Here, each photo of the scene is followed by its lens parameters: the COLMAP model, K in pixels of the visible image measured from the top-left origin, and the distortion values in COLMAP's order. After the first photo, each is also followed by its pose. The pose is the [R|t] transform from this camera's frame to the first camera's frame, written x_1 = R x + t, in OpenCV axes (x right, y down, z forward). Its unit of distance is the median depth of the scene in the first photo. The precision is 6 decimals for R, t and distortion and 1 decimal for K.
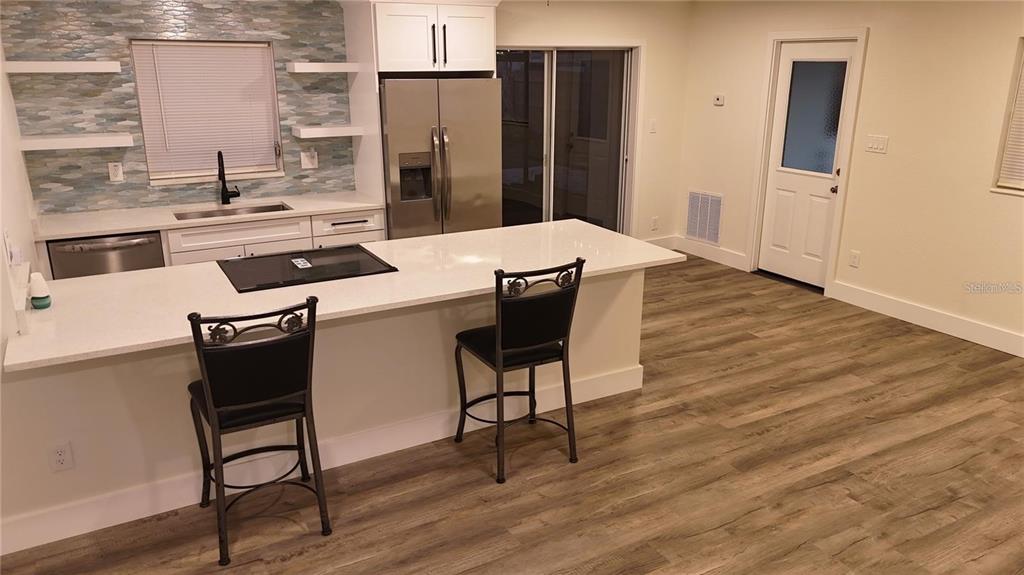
lens RADIAL K [[750.0, 0, 512.0], [0, 750.0, 287.5], [0, 0, 1]] dist [0.067482, -0.069837]
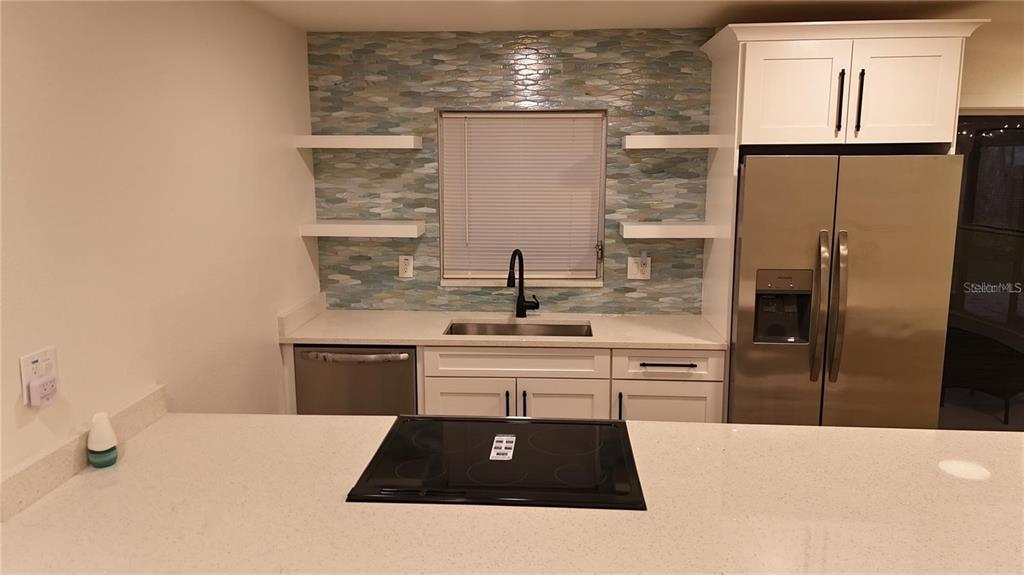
lens RADIAL K [[750.0, 0, 512.0], [0, 750.0, 287.5], [0, 0, 1]] dist [0.067482, -0.069837]
pose [[0.835611, 0.090685, -0.541785, 0.023332], [-0.158477, 0.984141, -0.079695, -0.078732], [0.525966, 0.152455, 0.836730, 0.359299]]
